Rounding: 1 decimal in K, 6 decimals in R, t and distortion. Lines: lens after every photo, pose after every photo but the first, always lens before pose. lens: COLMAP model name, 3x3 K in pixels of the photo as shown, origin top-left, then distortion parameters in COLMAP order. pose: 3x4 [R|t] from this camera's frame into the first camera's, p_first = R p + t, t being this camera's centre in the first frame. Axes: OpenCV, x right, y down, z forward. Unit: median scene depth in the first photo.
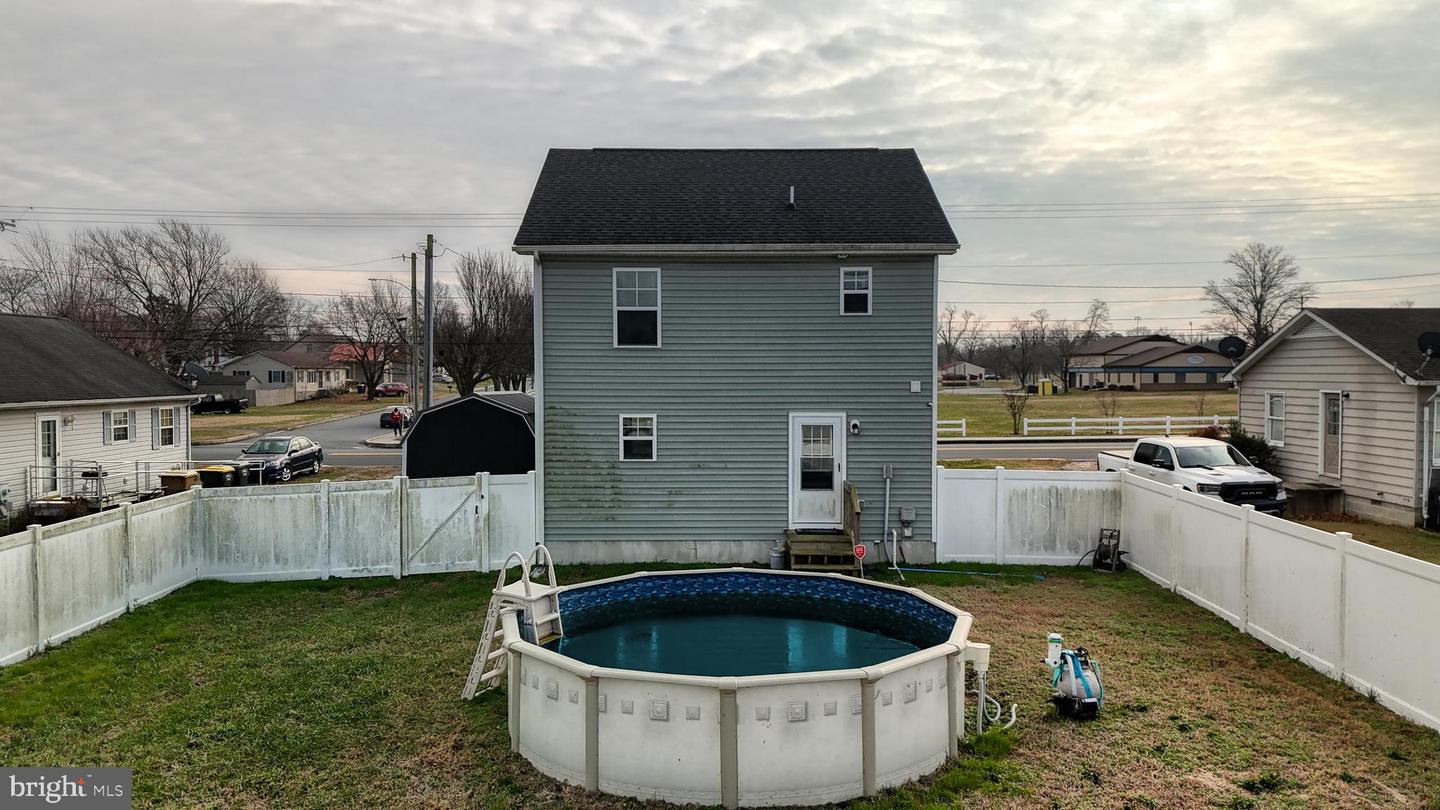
lens RADIAL K [[1060.1, 0, 730.6], [0, 1060.1, 404.0], [0, 0, 1]] dist [0.071736, -0.056004]
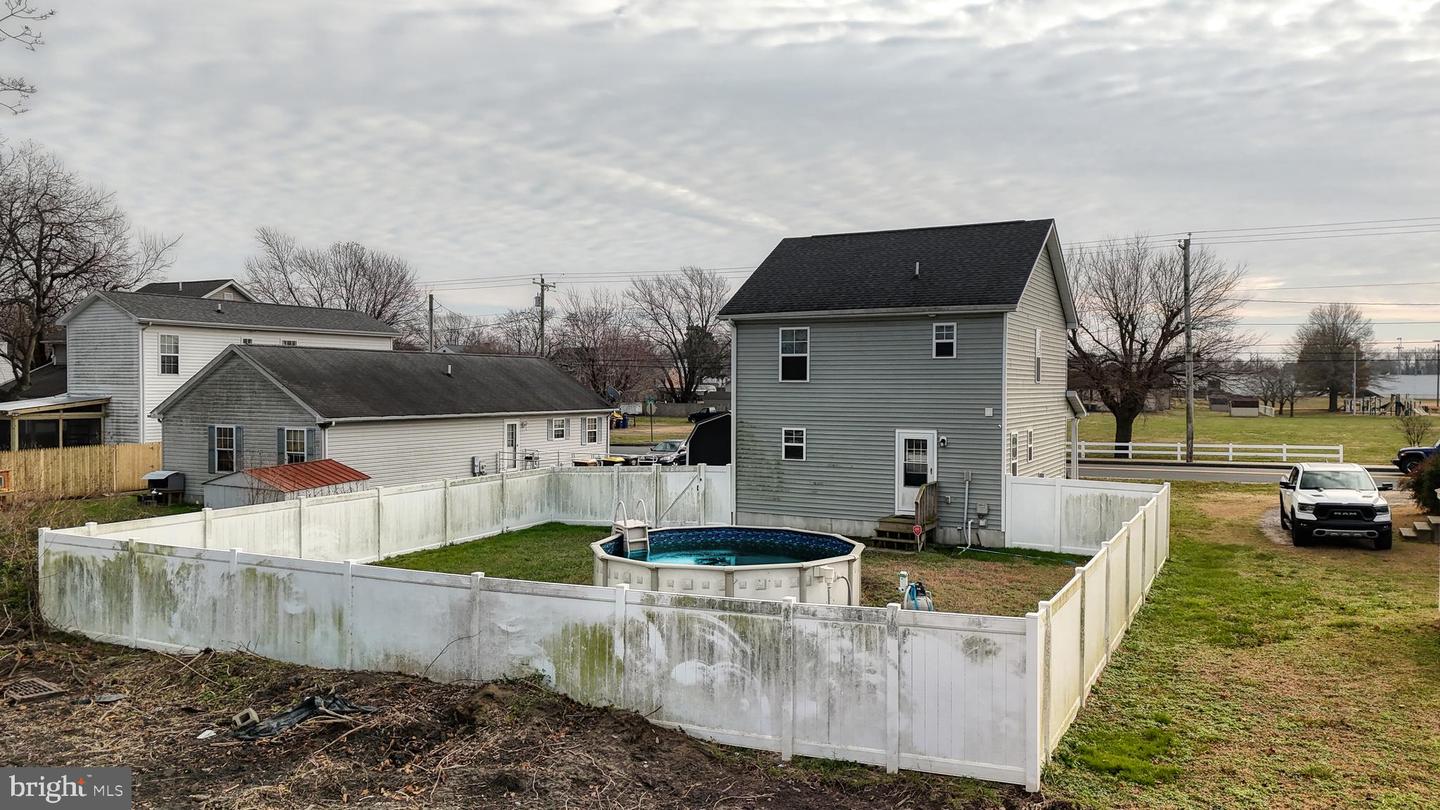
lens RADIAL K [[1060.1, 0, 719.9], [0, 1060.1, 406.8], [0, 0, 1]] dist [0.071736, -0.056004]
pose [[0.880053, 0.013858, -0.474674, 0.507080], [-0.019266, 0.999793, -0.006530, -0.007930], [0.474485, 0.014892, 0.880137, -0.320652]]
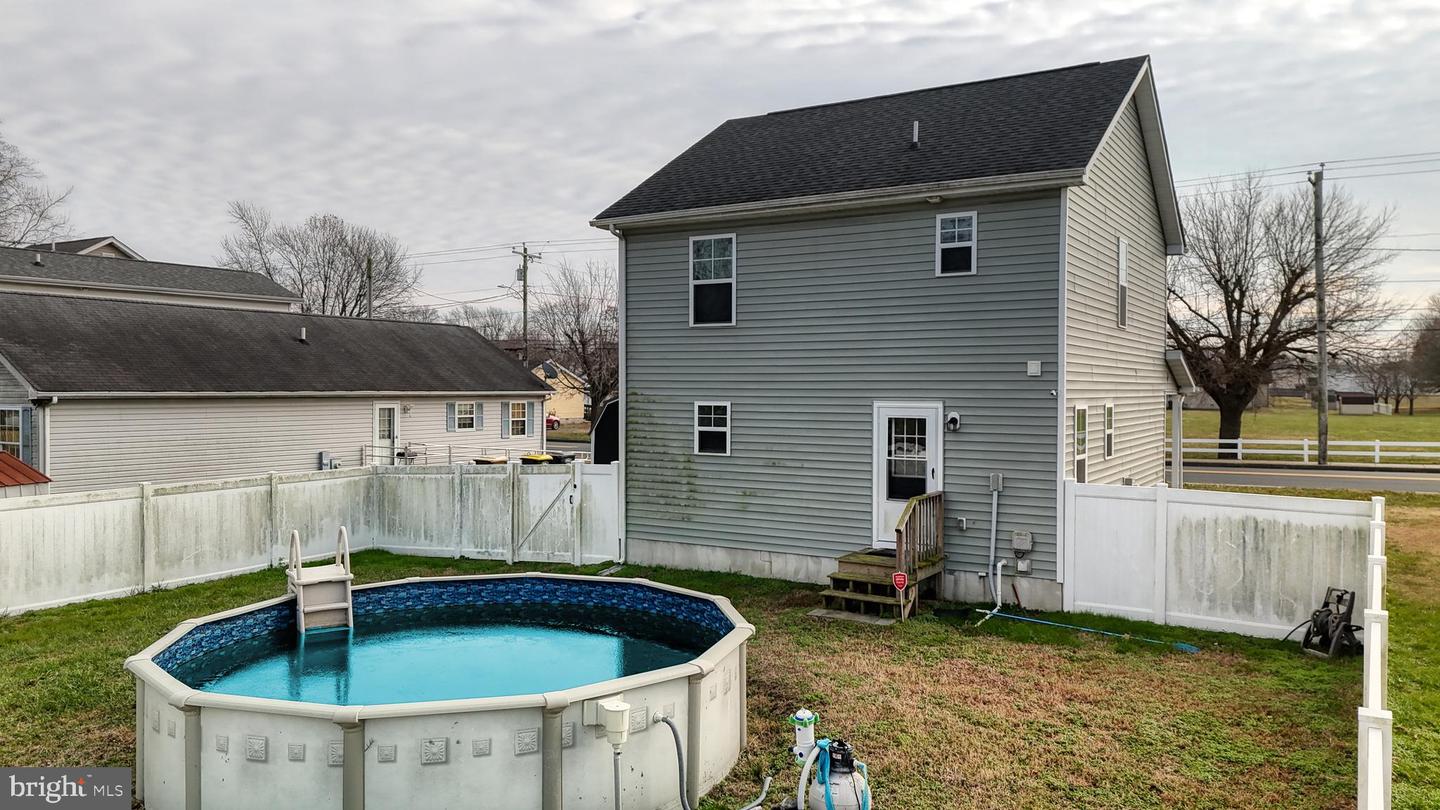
lens RADIAL K [[1060.1, 0, 728.5], [0, 1060.1, 408.2], [0, 0, 1]] dist [0.071736, -0.056004]
pose [[0.851514, 0.013496, -0.524159, 0.381712], [-0.020355, 0.999766, -0.007326, 0.021006], [0.523937, 0.016908, 0.851589, 0.258904]]
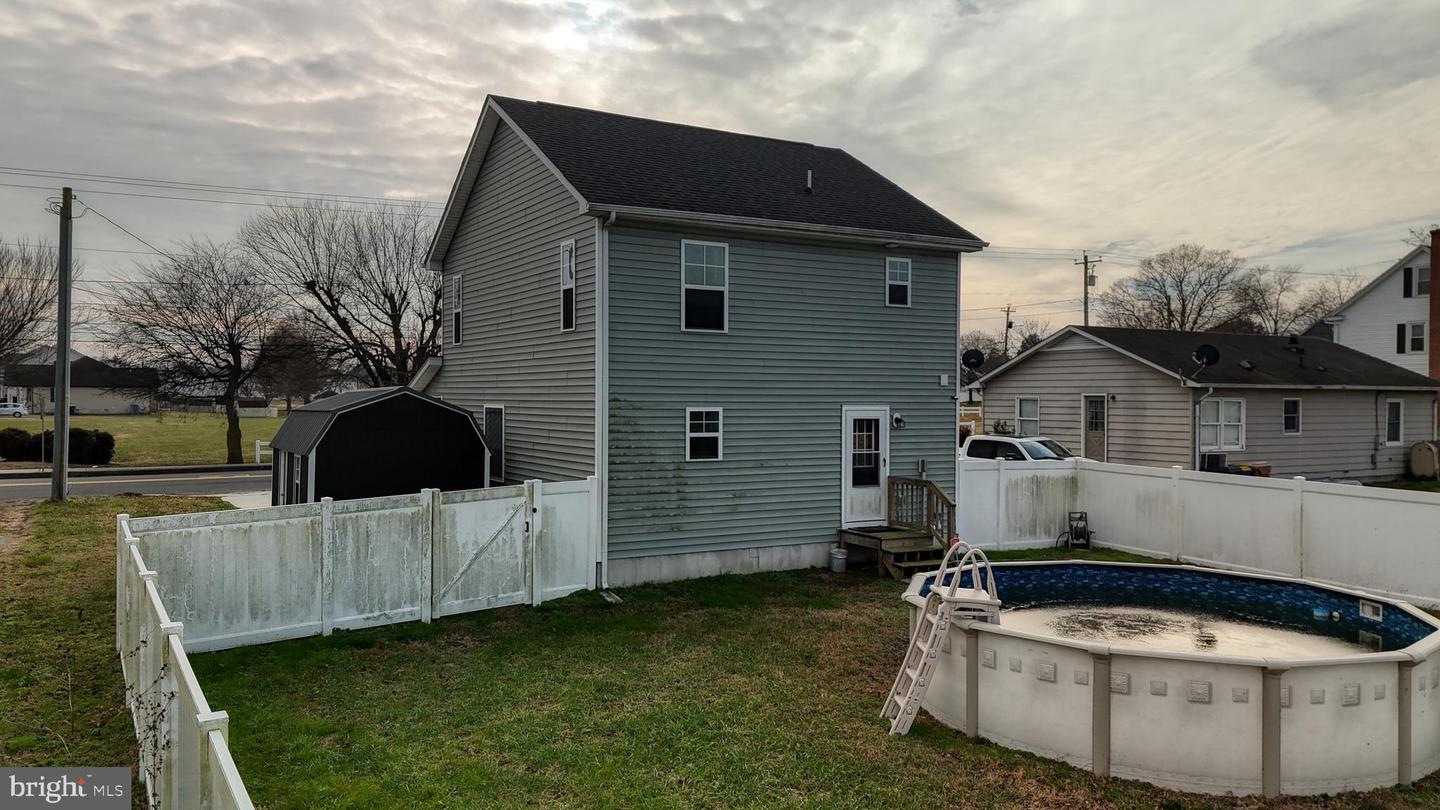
lens RADIAL K [[1060.1, 0, 727.8], [0, 1060.1, 402.2], [0, 0, 1]] dist [0.071736, -0.056004]
pose [[0.865711, 0.002131, 0.500539, -0.508295], [0.010397, 0.999699, -0.022238, 0.024781], [-0.500436, 0.024456, 0.865428, 0.228863]]
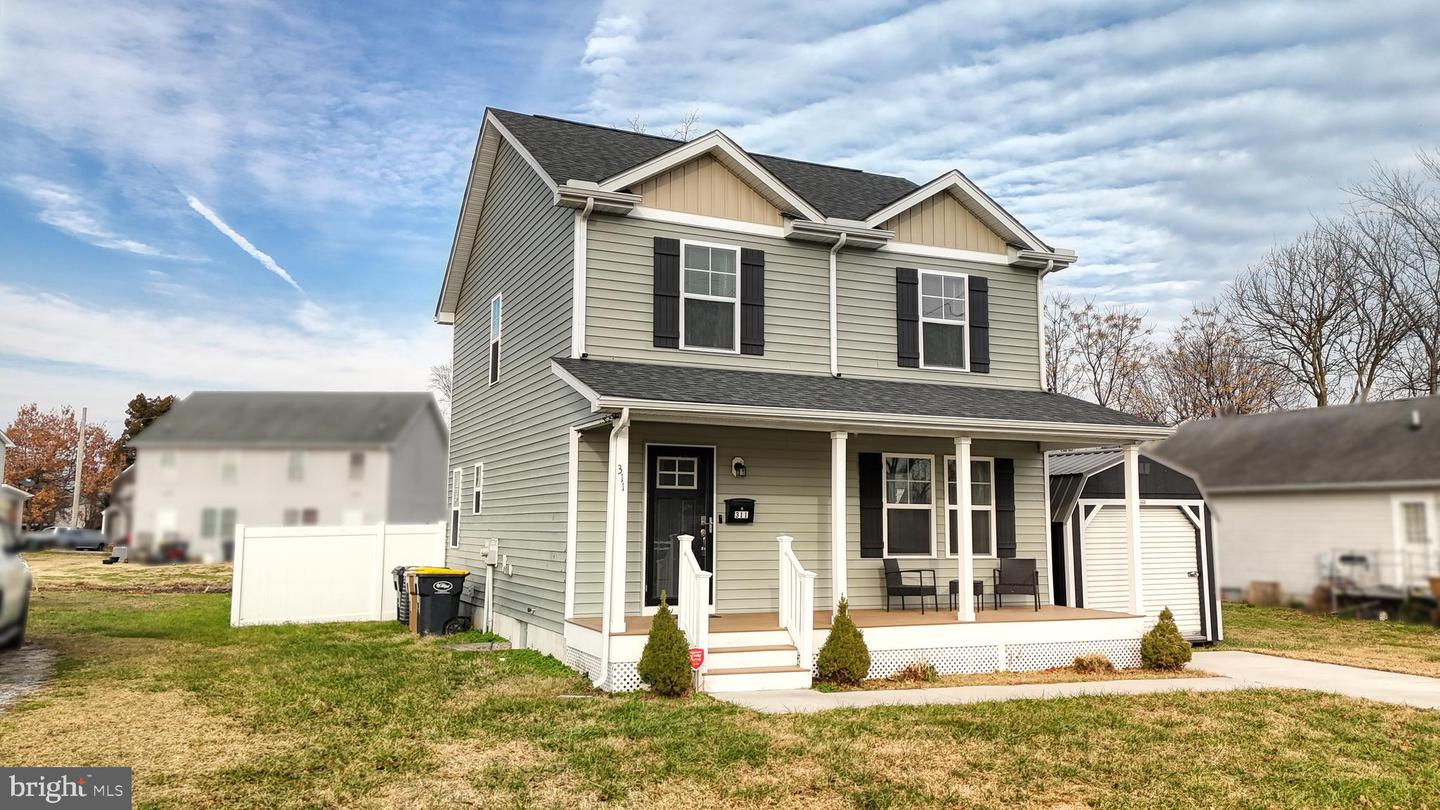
lens RADIAL K [[1060.1, 0, 683.1], [0, 1060.1, 406.4], [0, 0, 1]] dist [0.071736, -0.056004]
pose [[-0.927238, -0.049113, -0.371239, 0.359844], [-0.019408, 0.996333, -0.083335, 0.029179], [0.373970, -0.070066, -0.924790, 2.076167]]
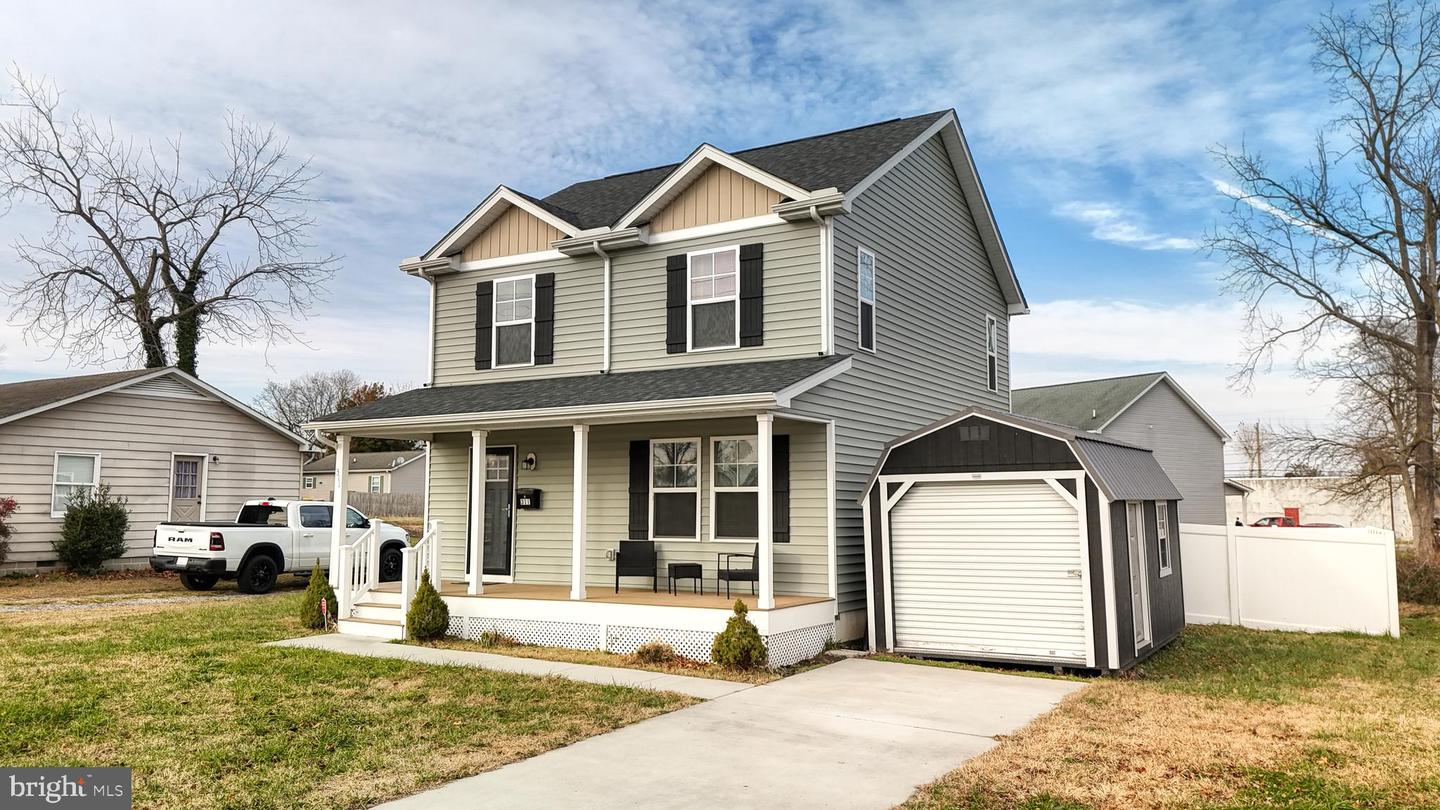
lens RADIAL K [[1060.1, 0, 701.7], [0, 1060.1, 405.0], [0, 0, 1]] dist [0.071736, -0.056004]
pose [[-0.842359, 0.050655, 0.536530, -0.503915], [0.014966, 0.997387, -0.070670, 0.026817], [-0.538708, -0.051500, -0.840917, 2.069155]]
